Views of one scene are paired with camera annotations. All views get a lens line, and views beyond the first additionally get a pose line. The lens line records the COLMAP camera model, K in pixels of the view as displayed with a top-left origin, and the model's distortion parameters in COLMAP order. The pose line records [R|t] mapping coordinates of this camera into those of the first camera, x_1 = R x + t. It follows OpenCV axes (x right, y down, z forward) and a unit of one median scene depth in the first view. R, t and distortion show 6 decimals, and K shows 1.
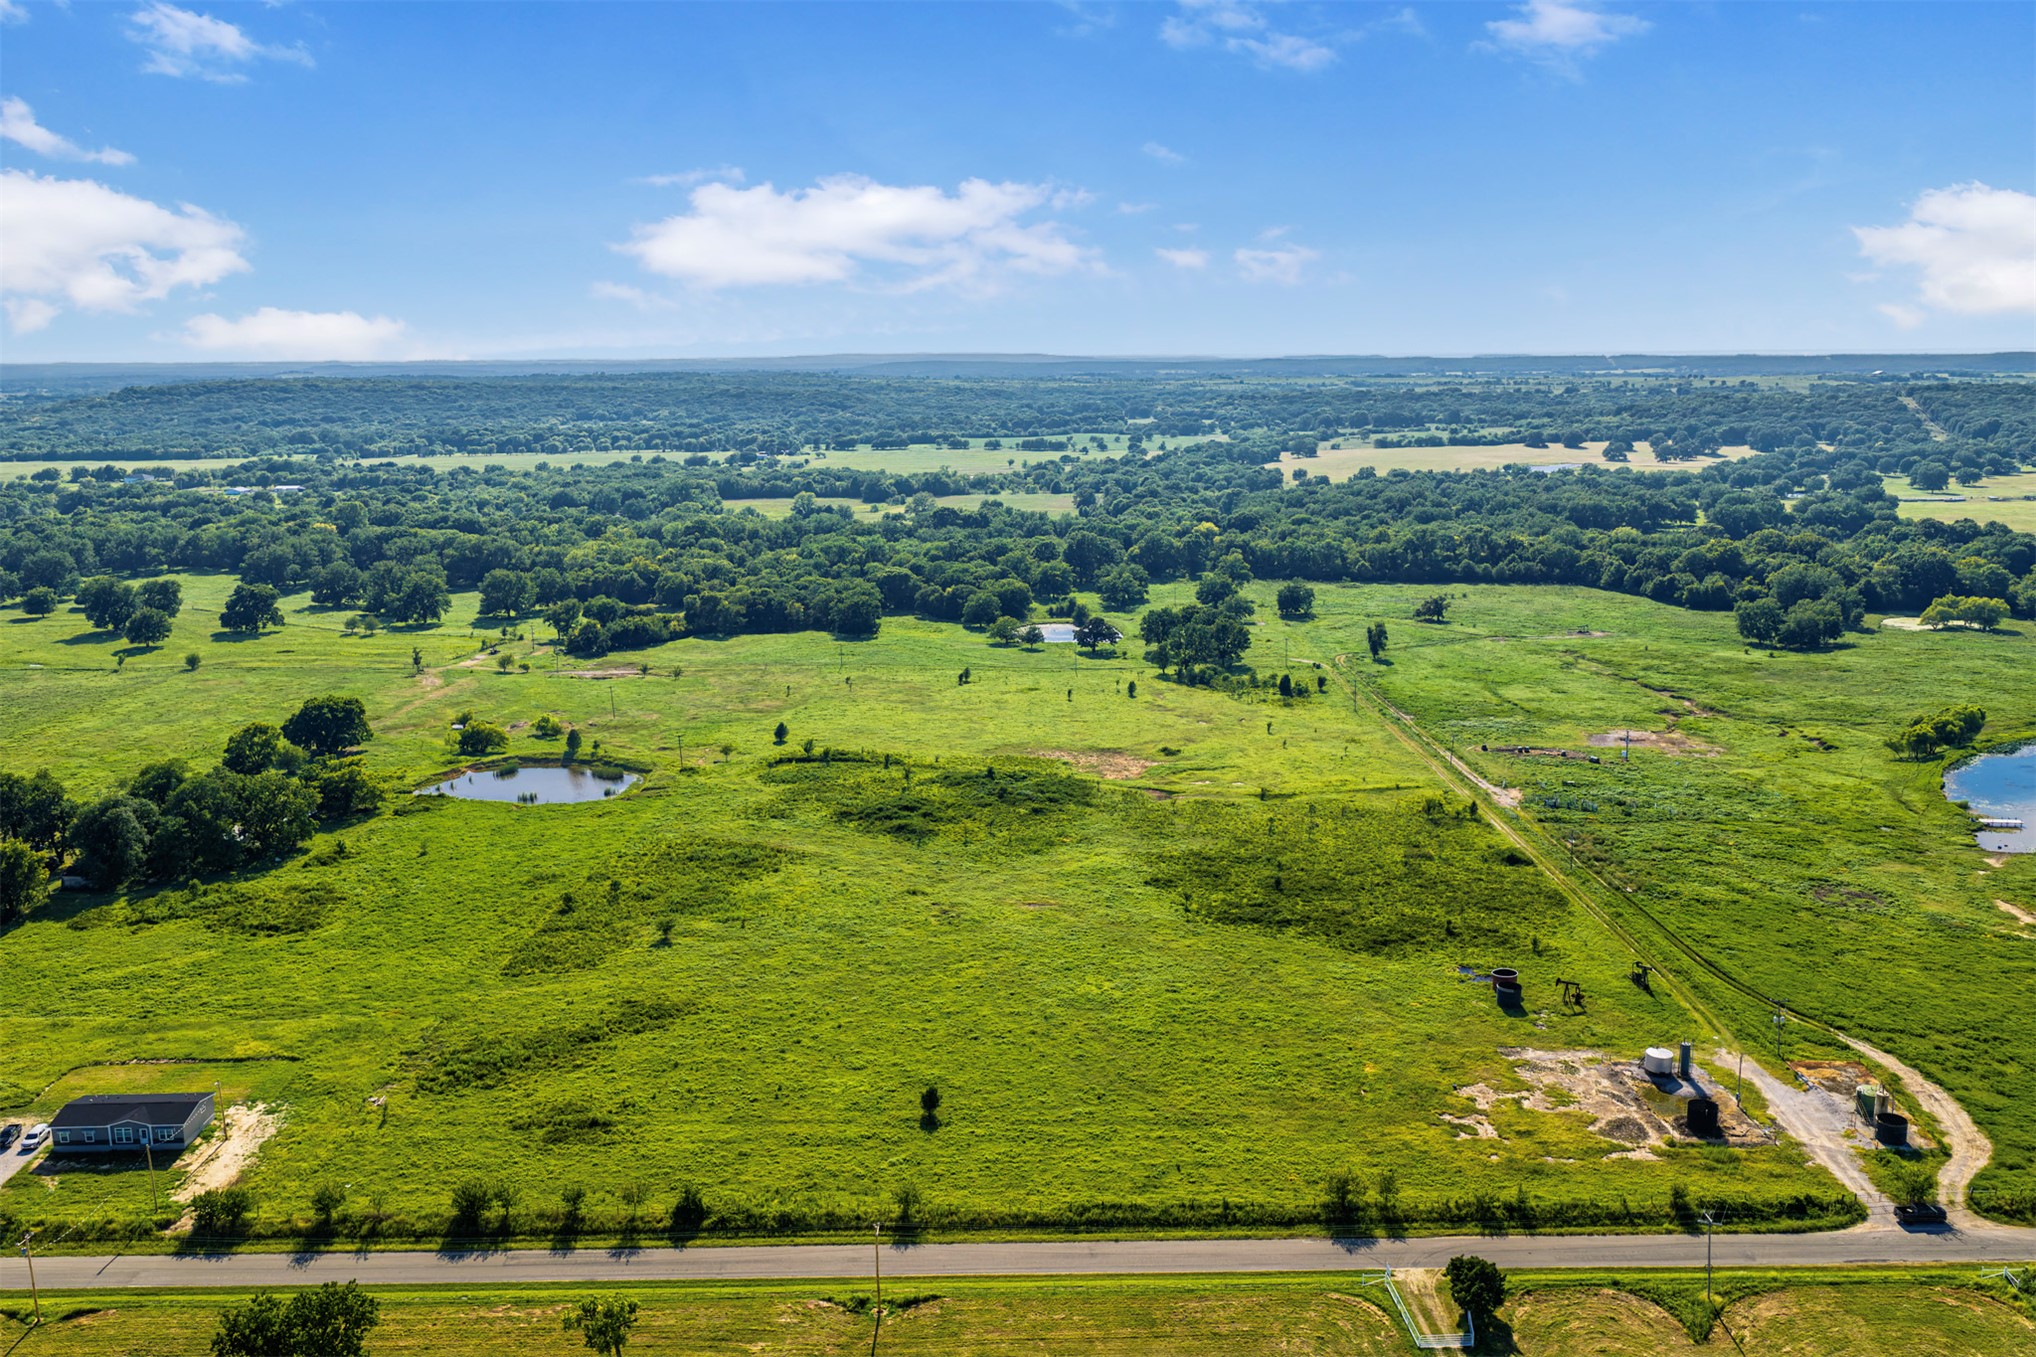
lens RADIAL K [[1682.0, 0, 1018.0], [0, 1682.0, 678.5], [0, 0, 1]] dist [0.016158, -0.022704]
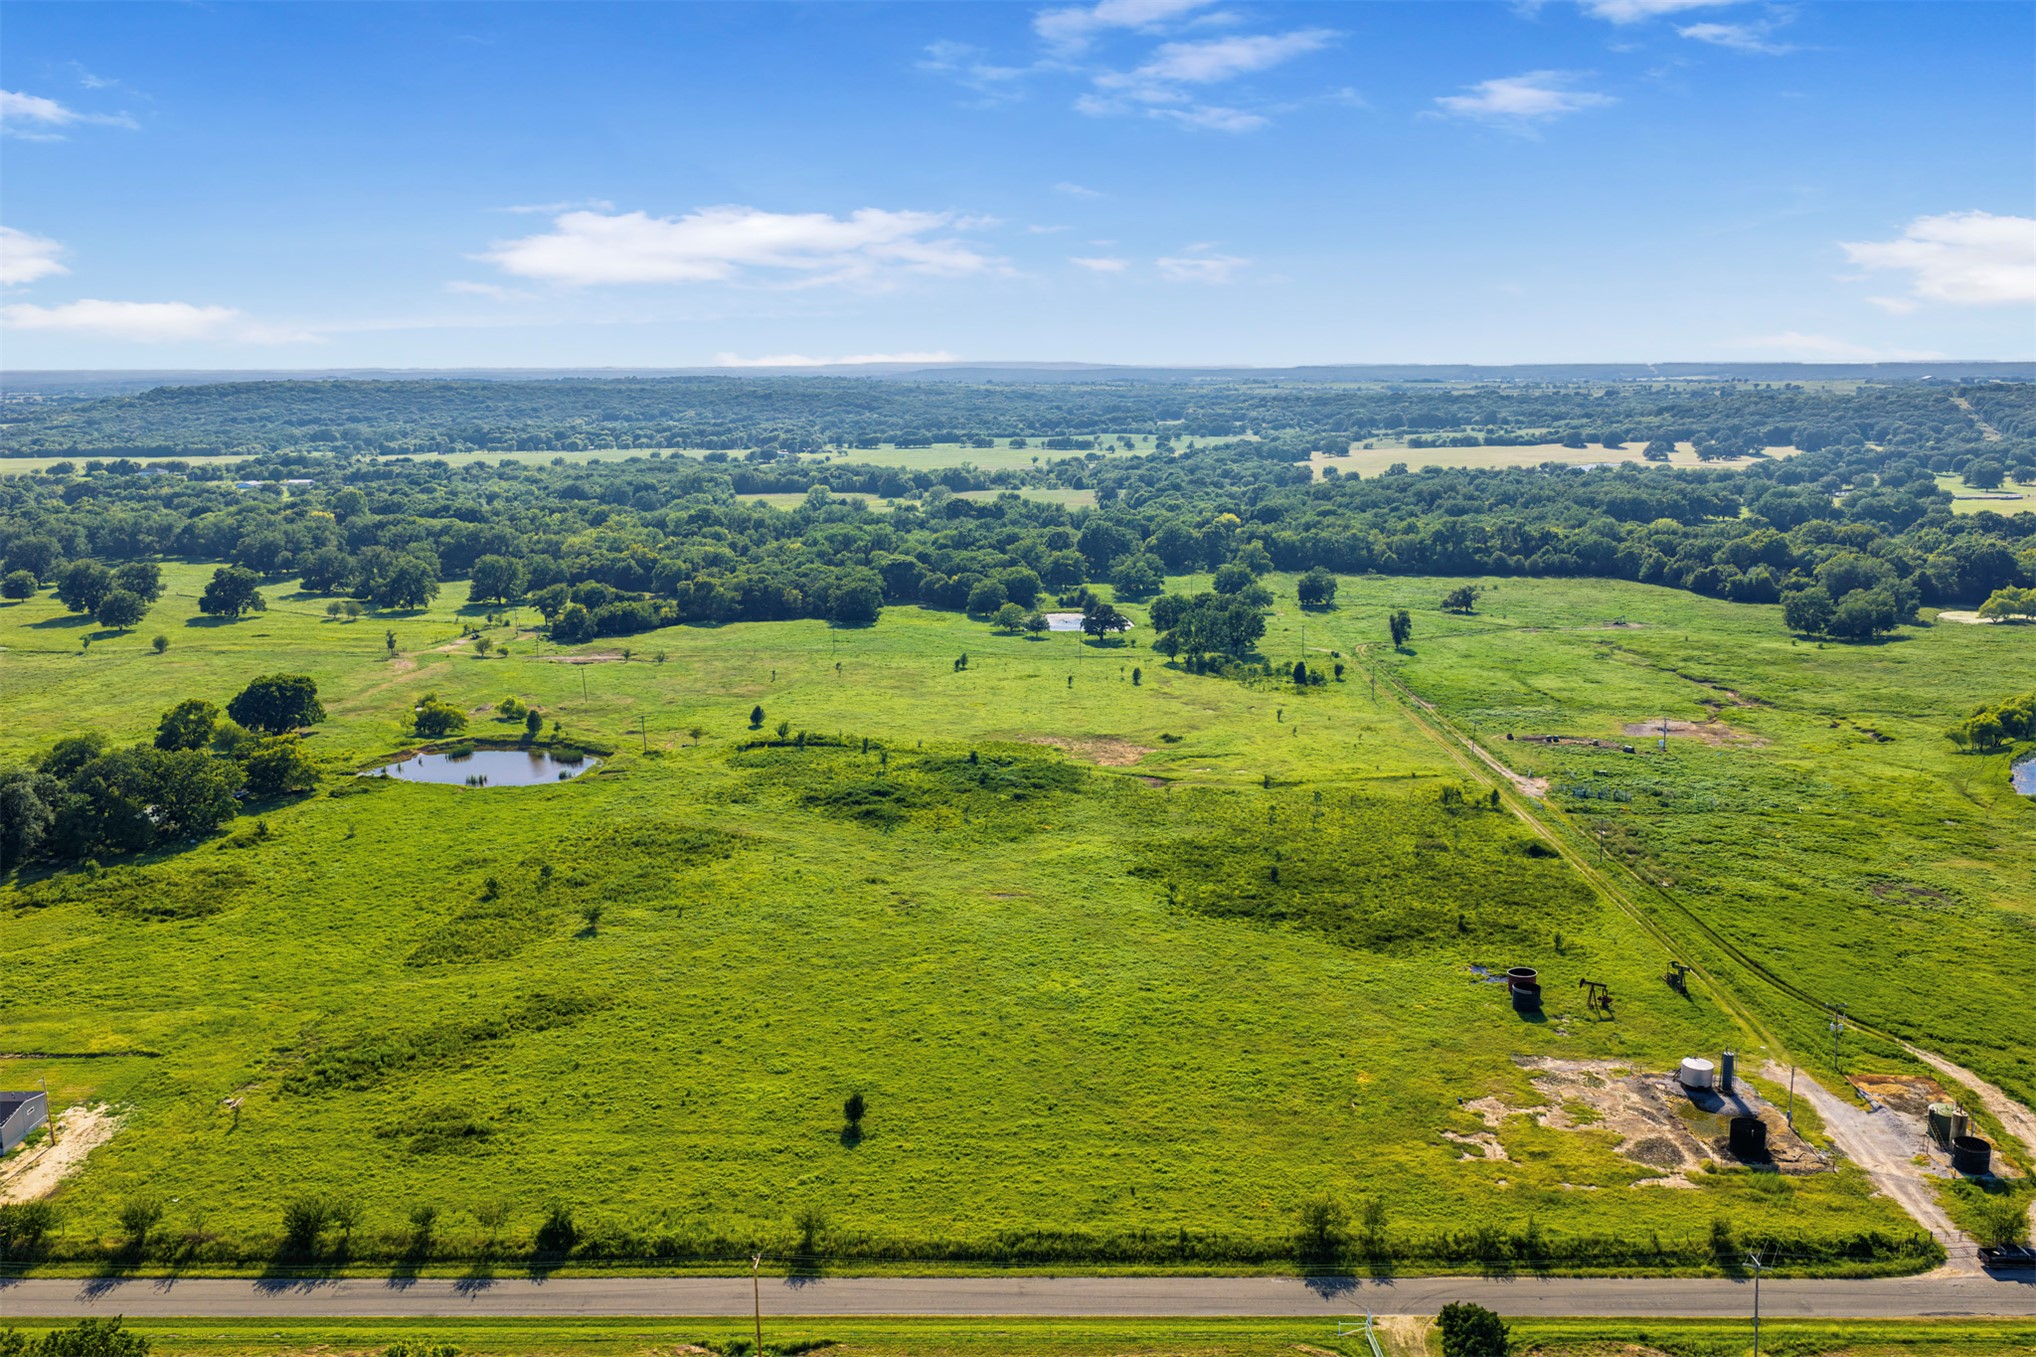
lens RADIAL K [[1686.0, 0, 1018.0], [0, 1686.0, 678.5], [0, 0, 1]] dist [0.011712, -0.012774]
pose [[0.999767, 0.005772, -0.020808, 0.028051], [-0.005894, 0.999966, -0.005831, 0.018187], [0.020773, 0.005952, 0.999766, 0.071922]]
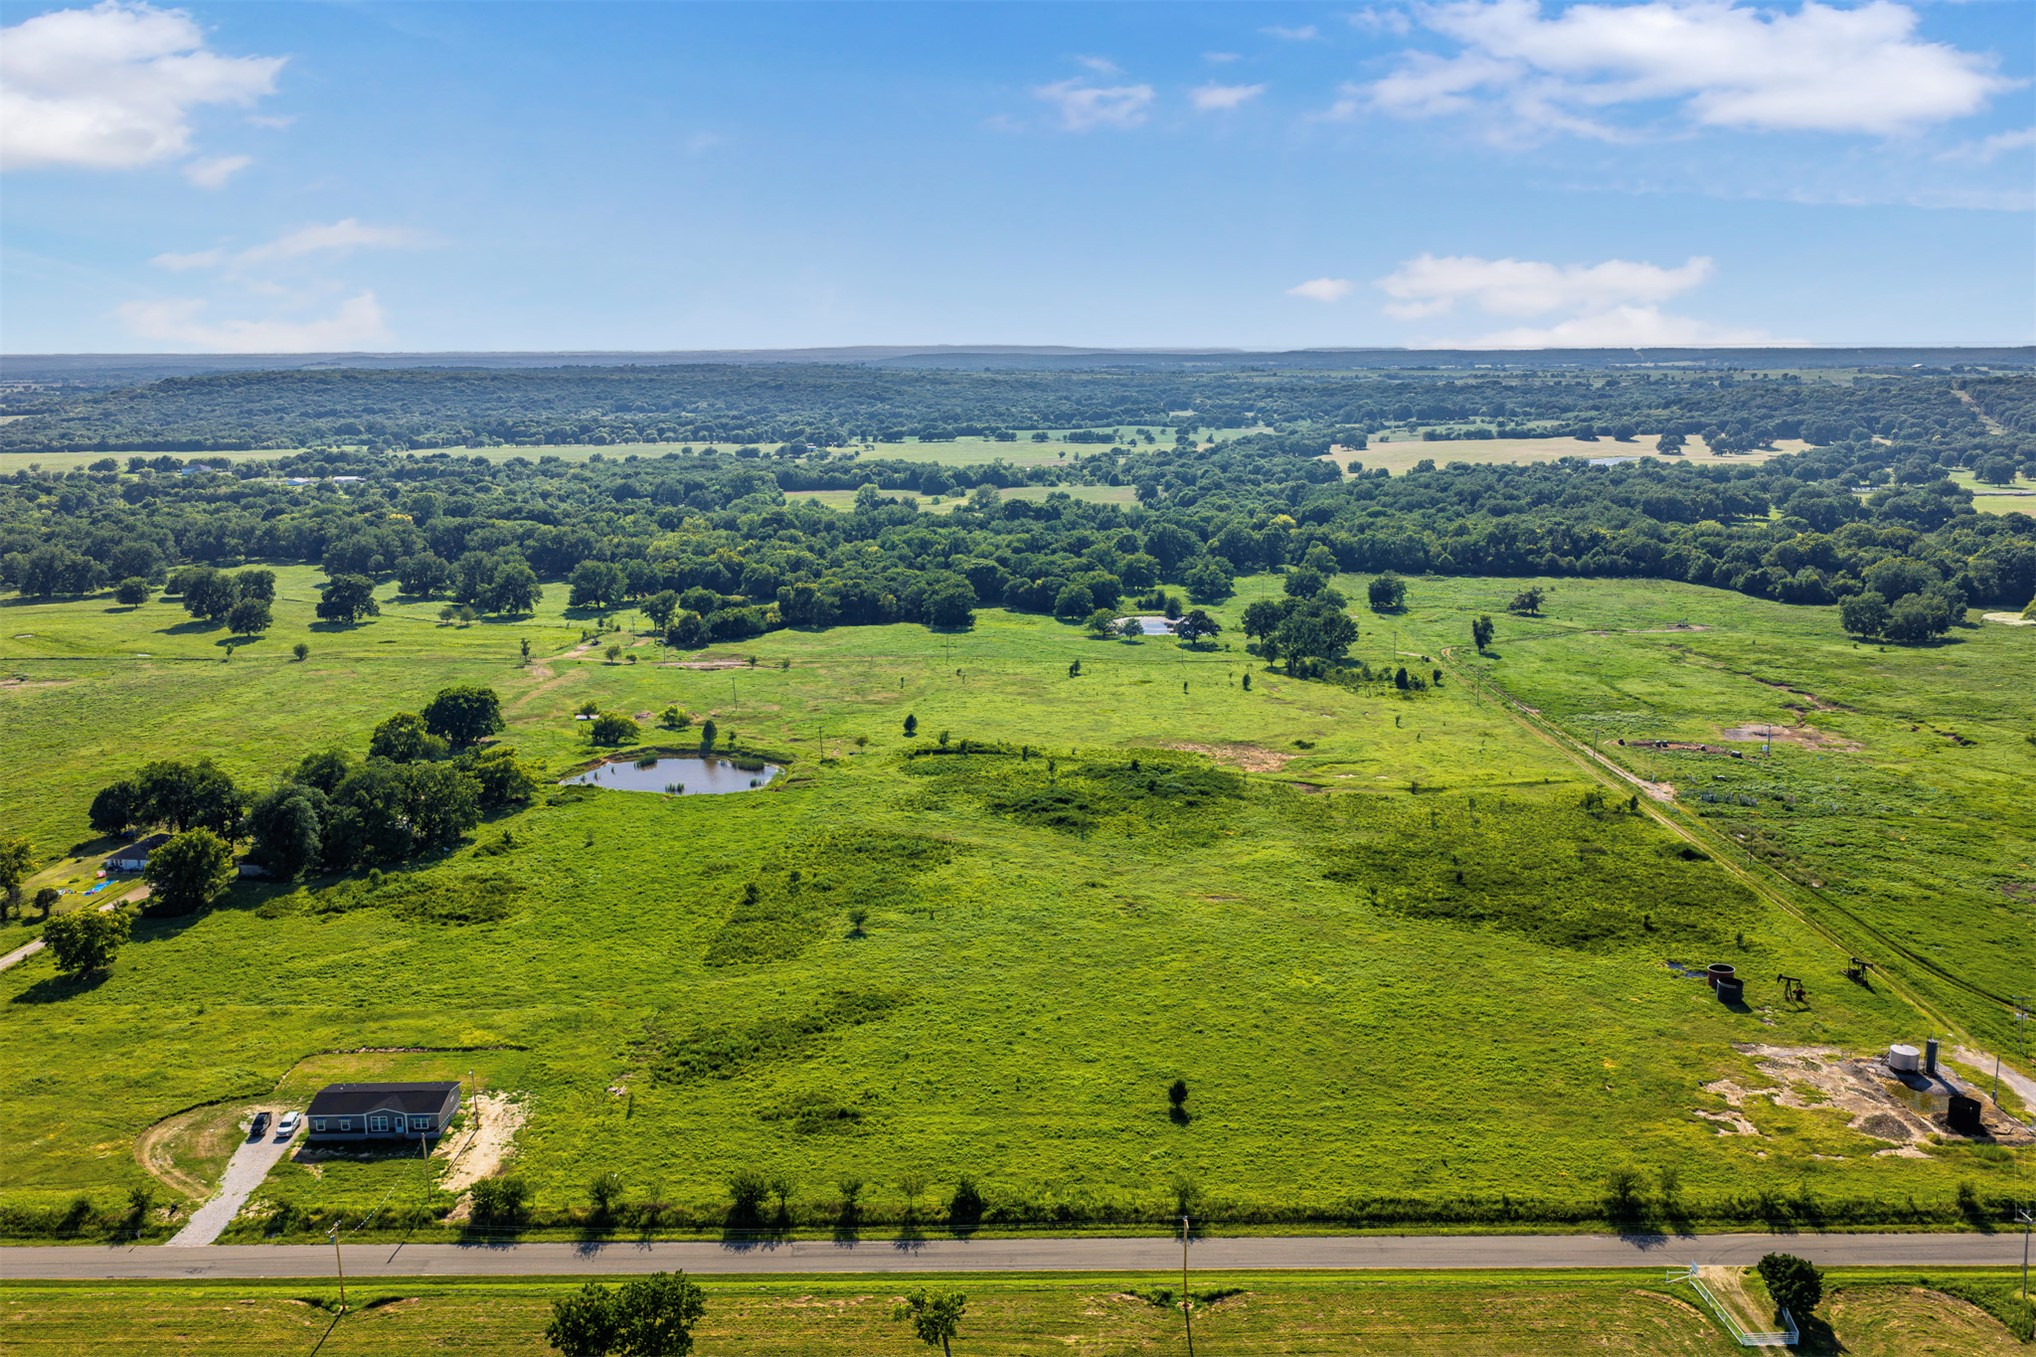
lens RADIAL K [[1682.0, 0, 1018.0], [0, 1682.0, 678.5], [0, 0, 1]] dist [0.016158, -0.022704]
pose [[0.999945, 0.003045, -0.010053, -0.078037], [-0.003001, 0.999986, 0.004391, 0.000446], [0.010066, -0.004361, 0.999940, 0.001880]]
